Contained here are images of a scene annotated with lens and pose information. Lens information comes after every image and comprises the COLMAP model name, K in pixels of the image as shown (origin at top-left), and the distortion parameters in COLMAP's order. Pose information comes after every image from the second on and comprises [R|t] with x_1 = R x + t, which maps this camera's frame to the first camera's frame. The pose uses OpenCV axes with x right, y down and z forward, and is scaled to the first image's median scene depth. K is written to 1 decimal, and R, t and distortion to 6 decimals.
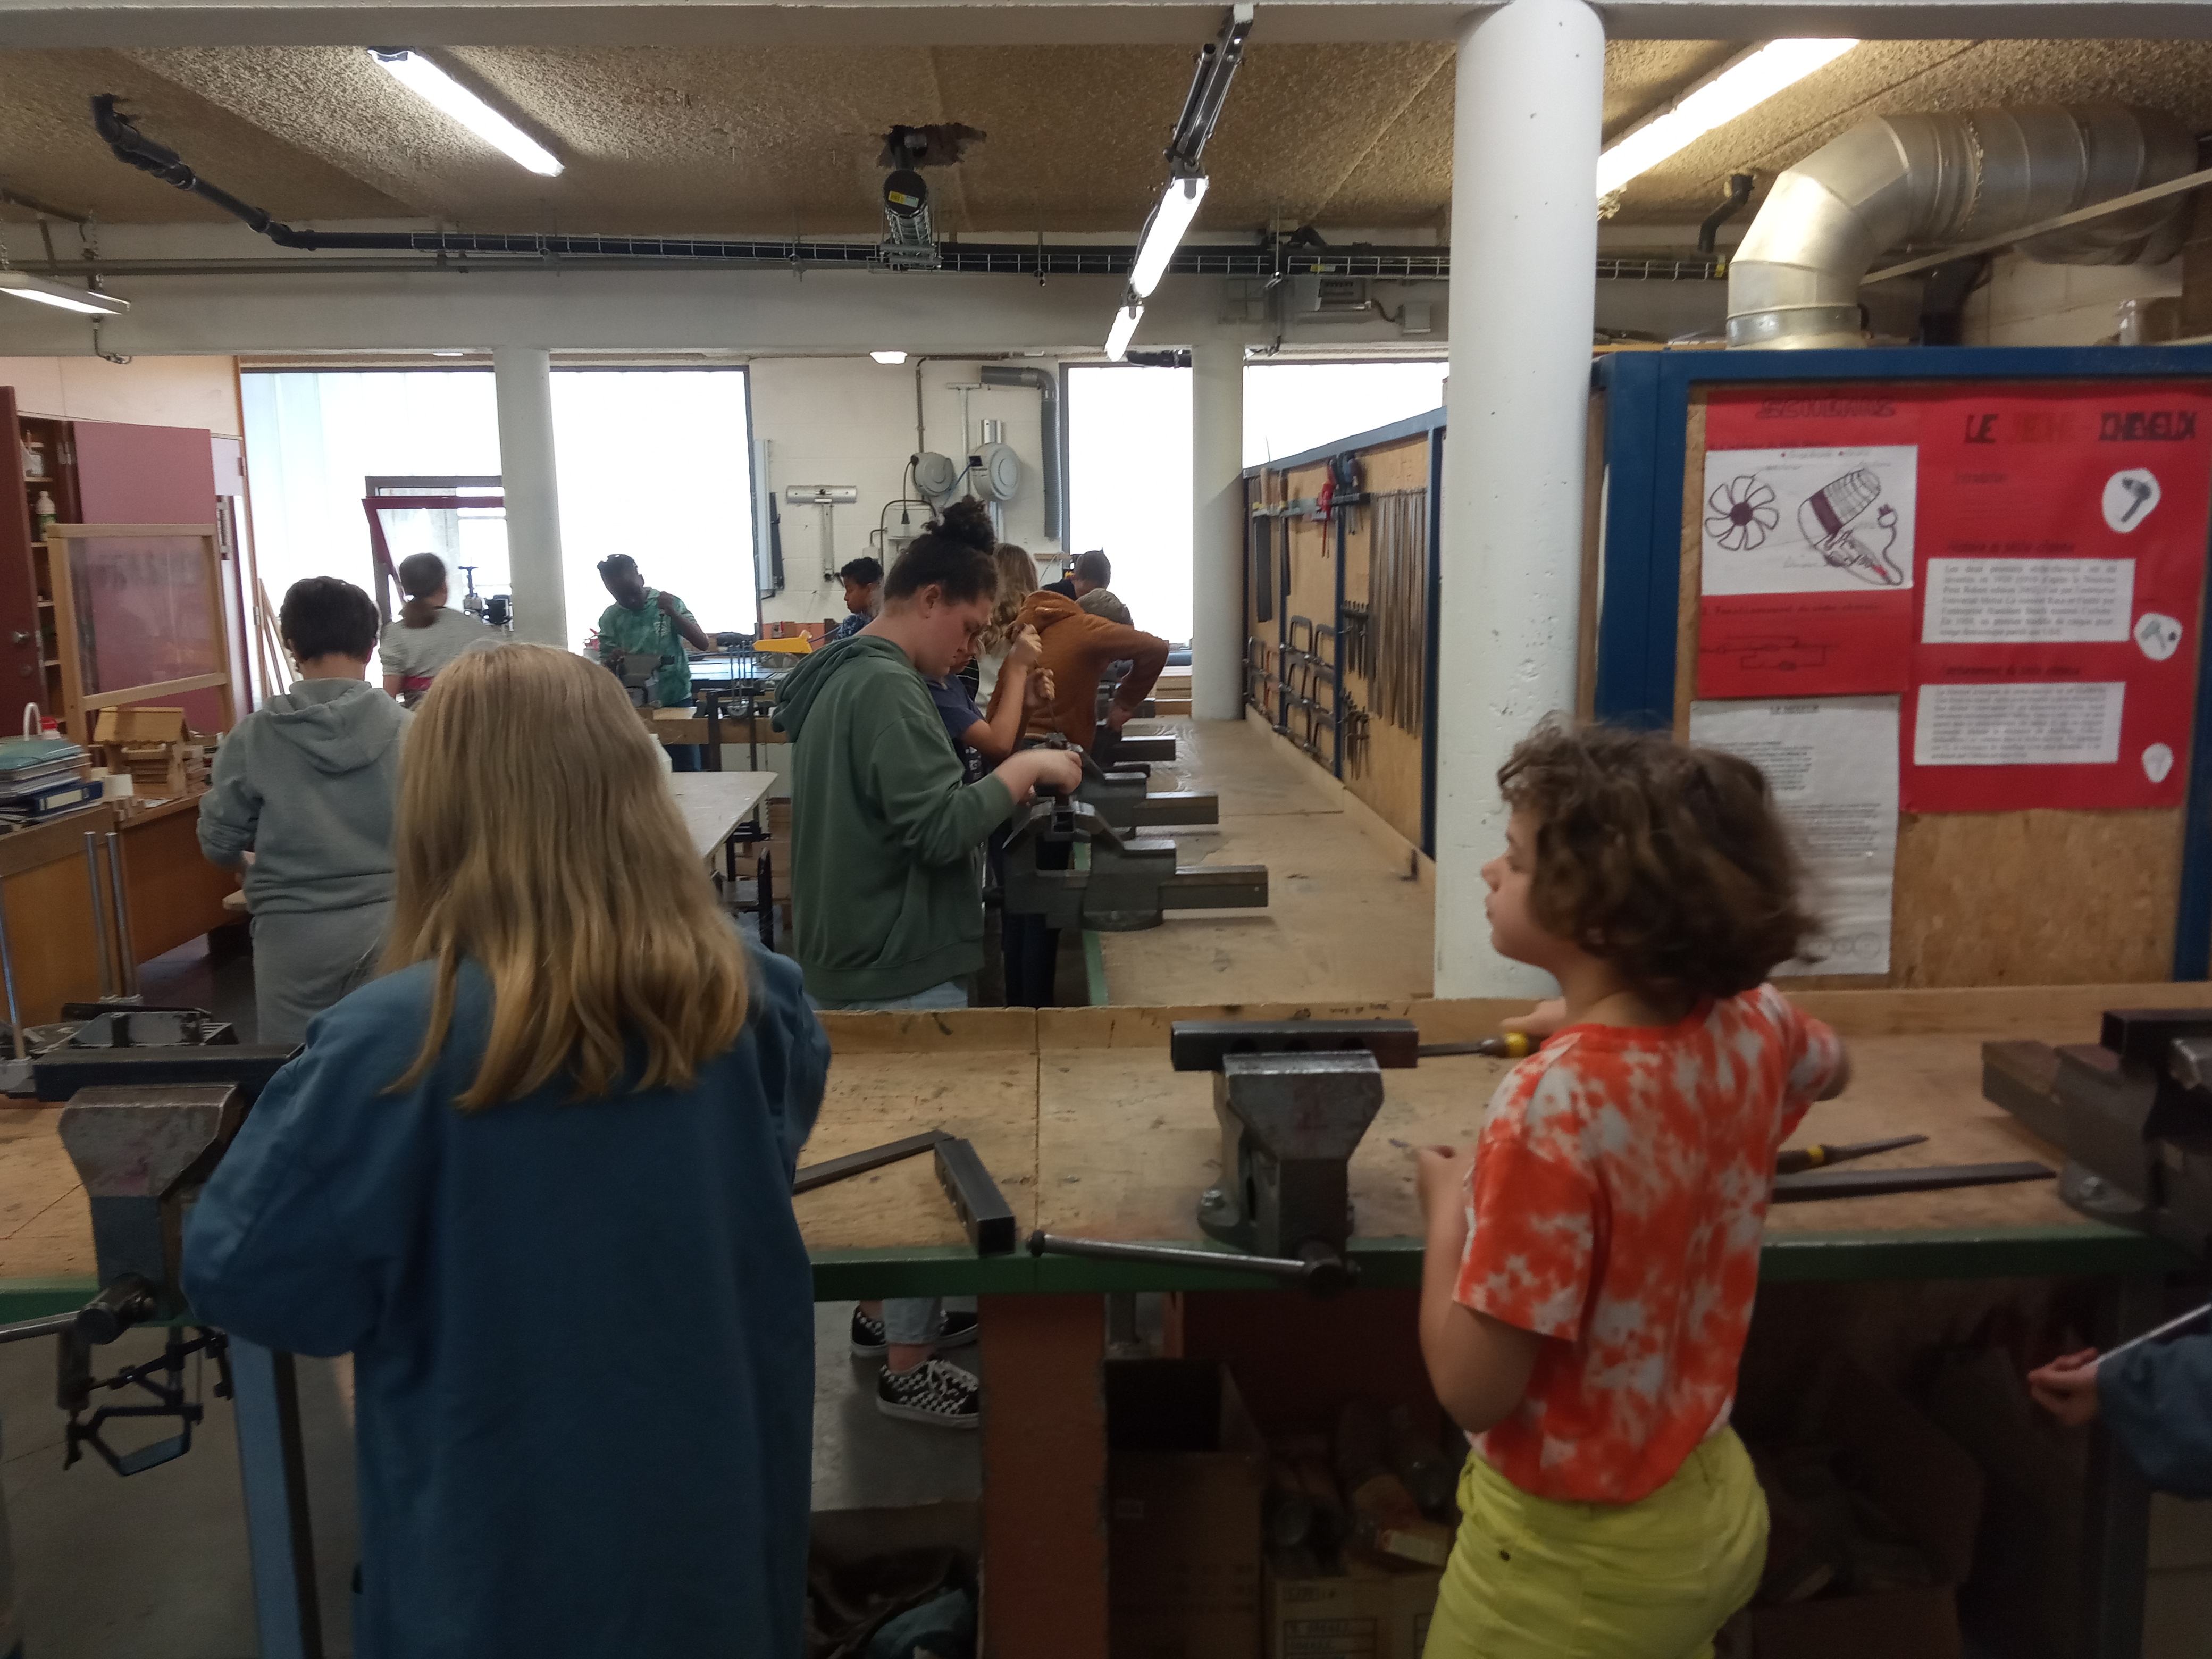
lens RADIAL K [[1745.8, 0, 1106.0], [0, 1745.8, 829.5], [0, 0, 1]] dist [0.107736, -0.177364]
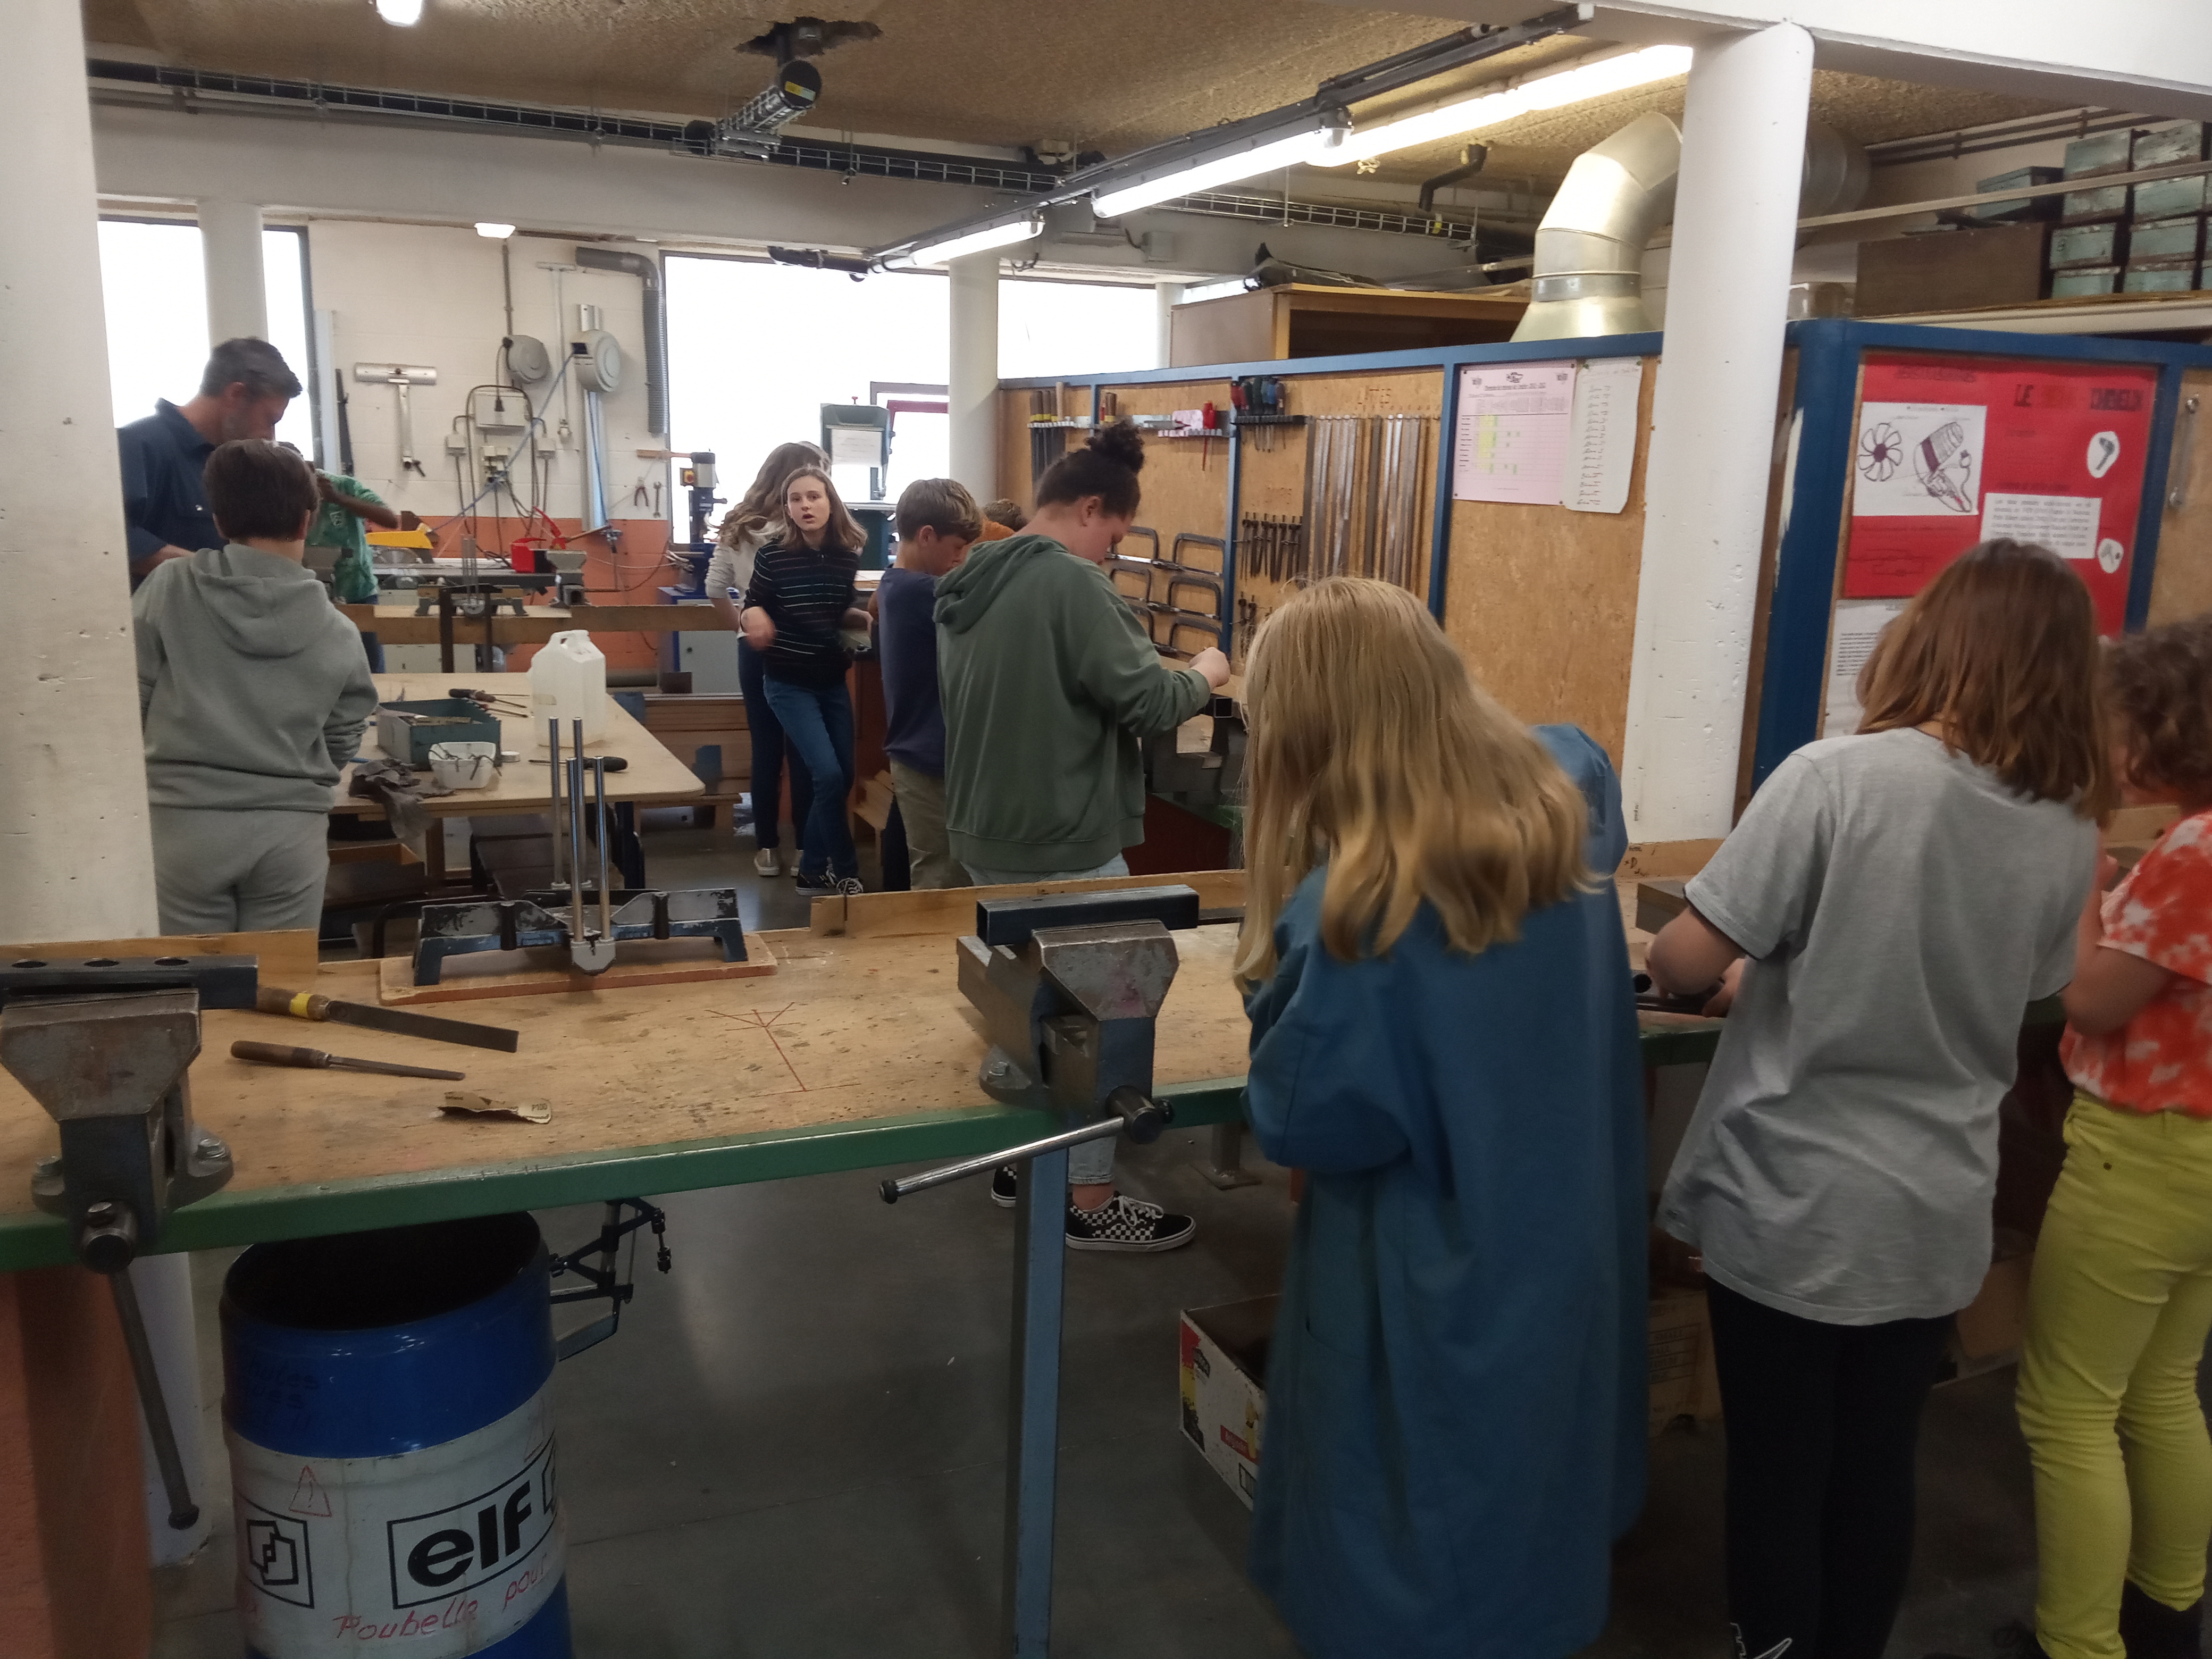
lens RADIAL K [[1745.8, 0, 1106.0], [0, 1745.8, 829.5], [0, 0, 1]] dist [0.107736, -0.177364]
pose [[0.941117, -0.032857, 0.336480, -0.472602], [0.015970, 0.998476, 0.052830, 0.013272], [-0.337703, -0.044346, 0.940208, -0.022826]]
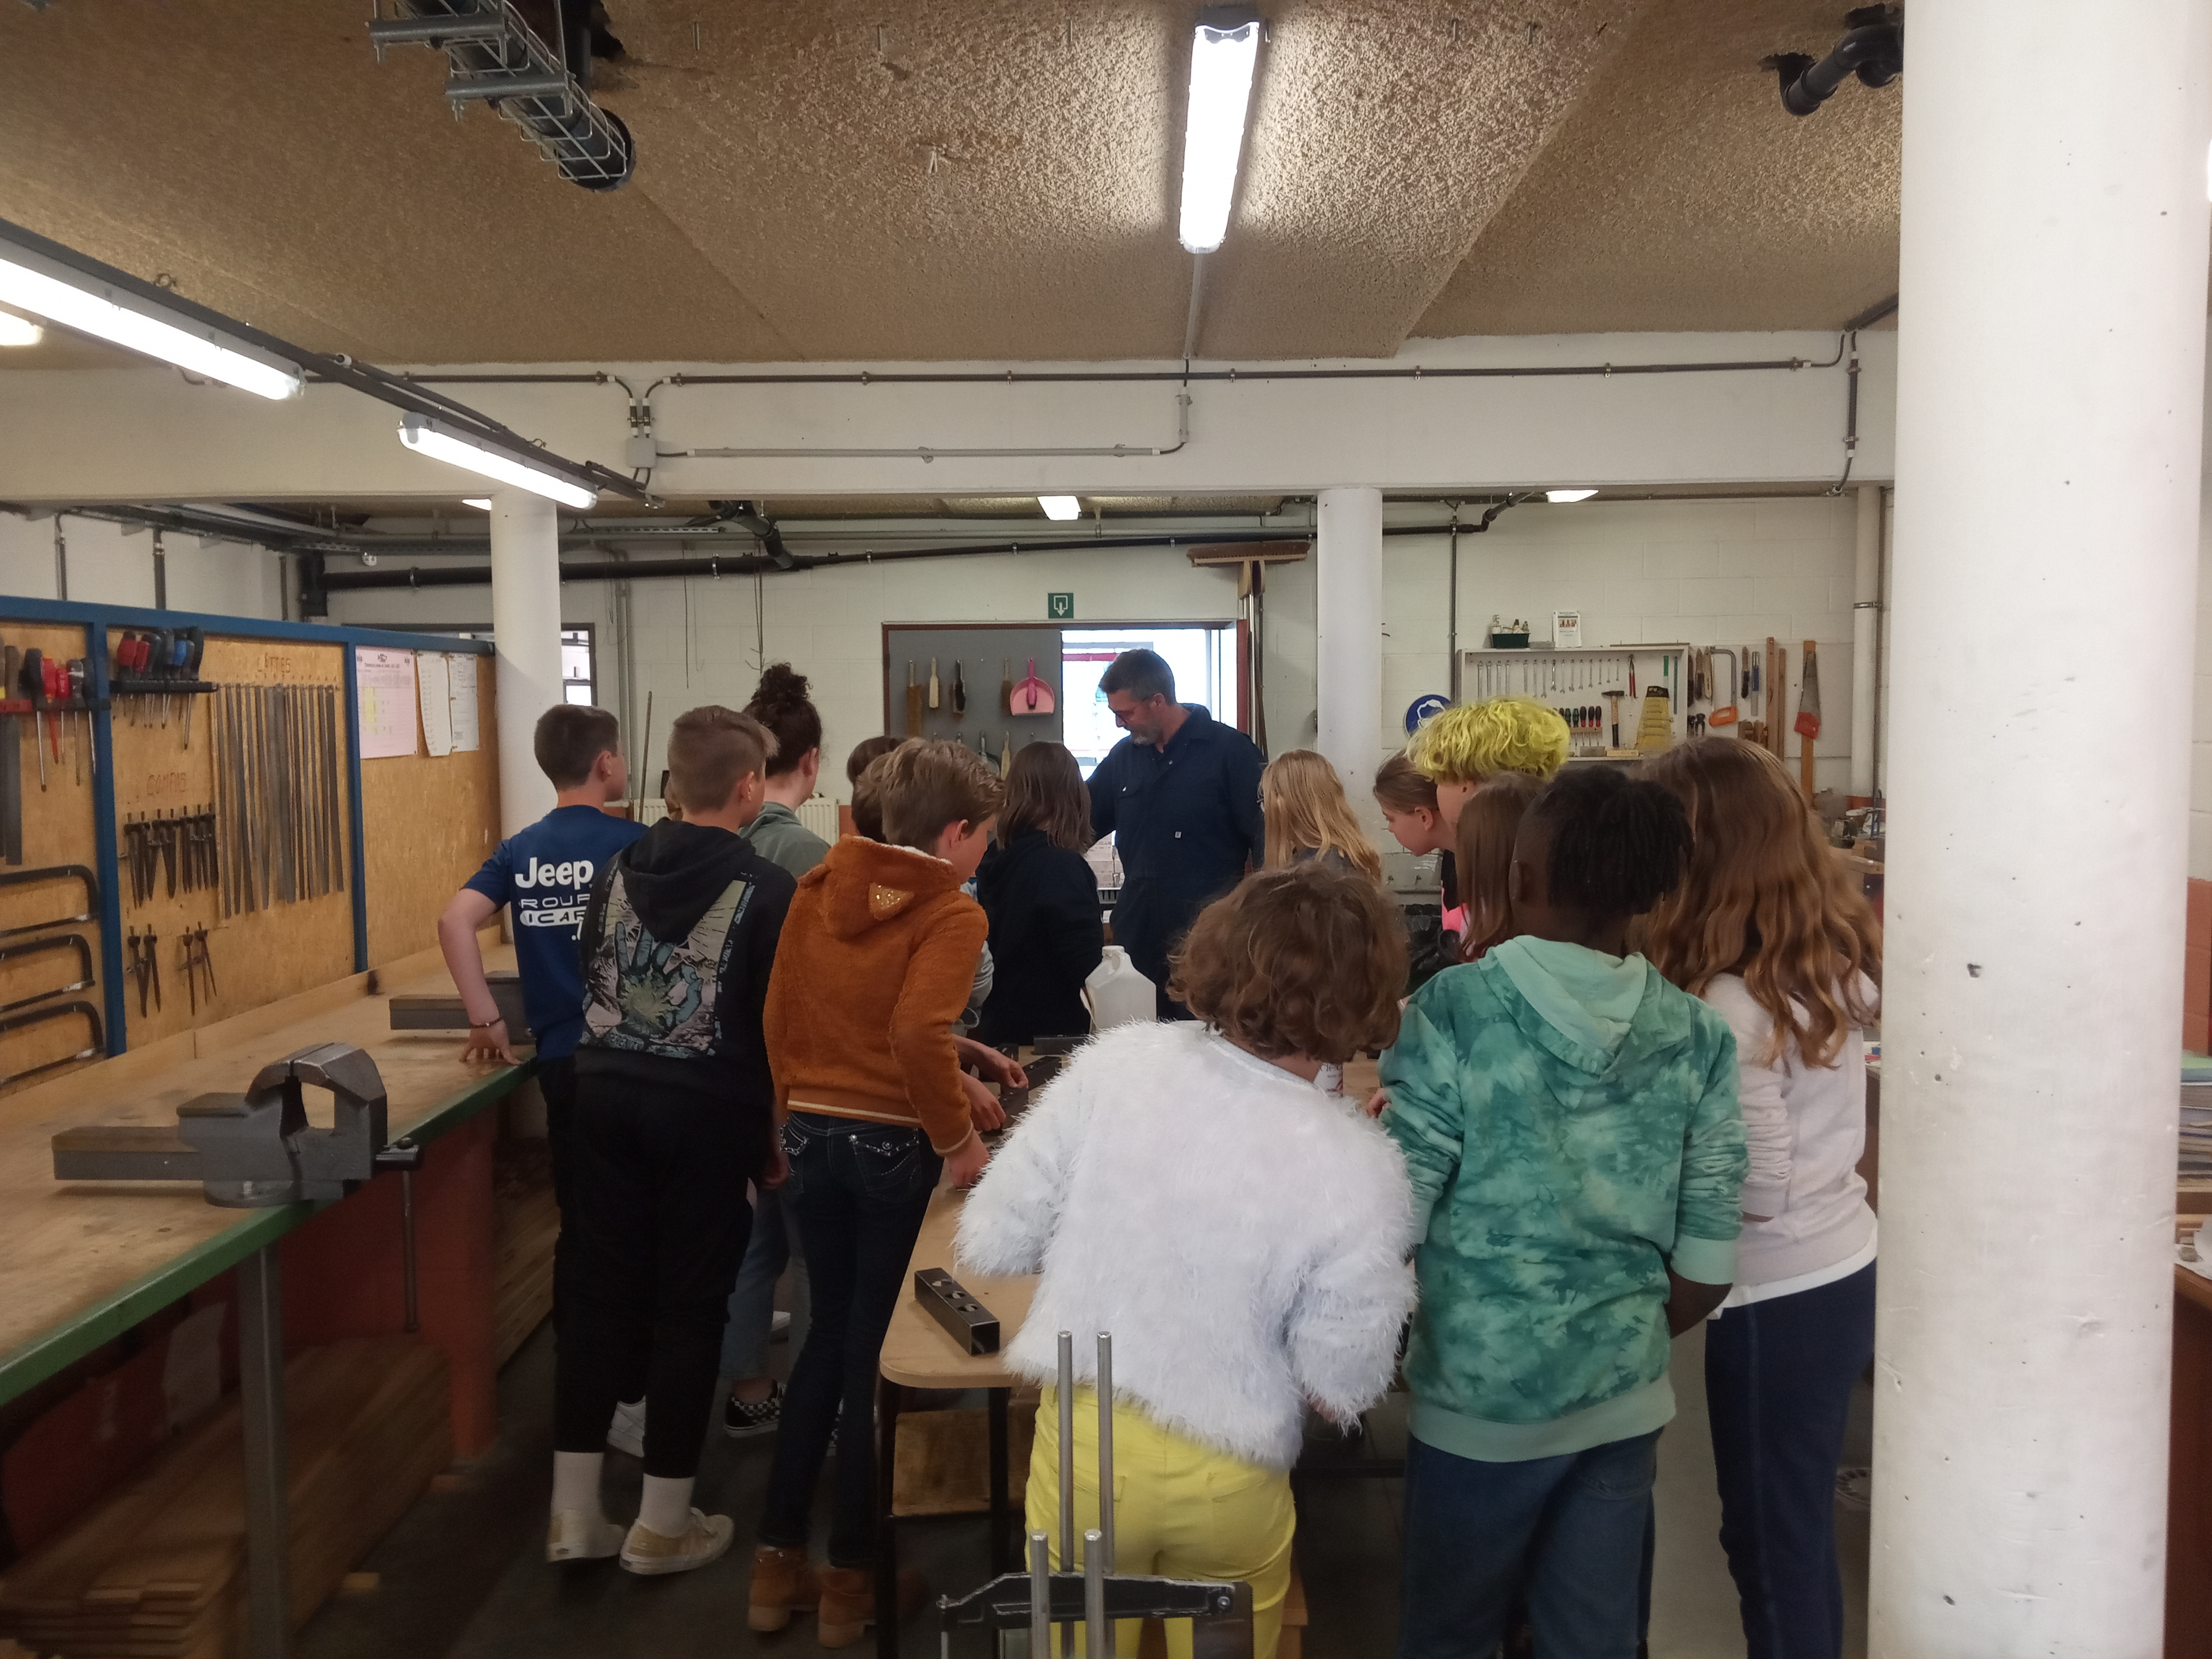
lens RADIAL K [[1745.8, 0, 1106.0], [0, 1745.8, 829.5], [0, 0, 1]] dist [0.107736, -0.177364]
pose [[-0.997656, 0.012941, 0.067193, -0.502437], [0.028619, 0.970858, 0.237941, -0.432492], [-0.062155, 0.239306, -0.968953, 2.519592]]
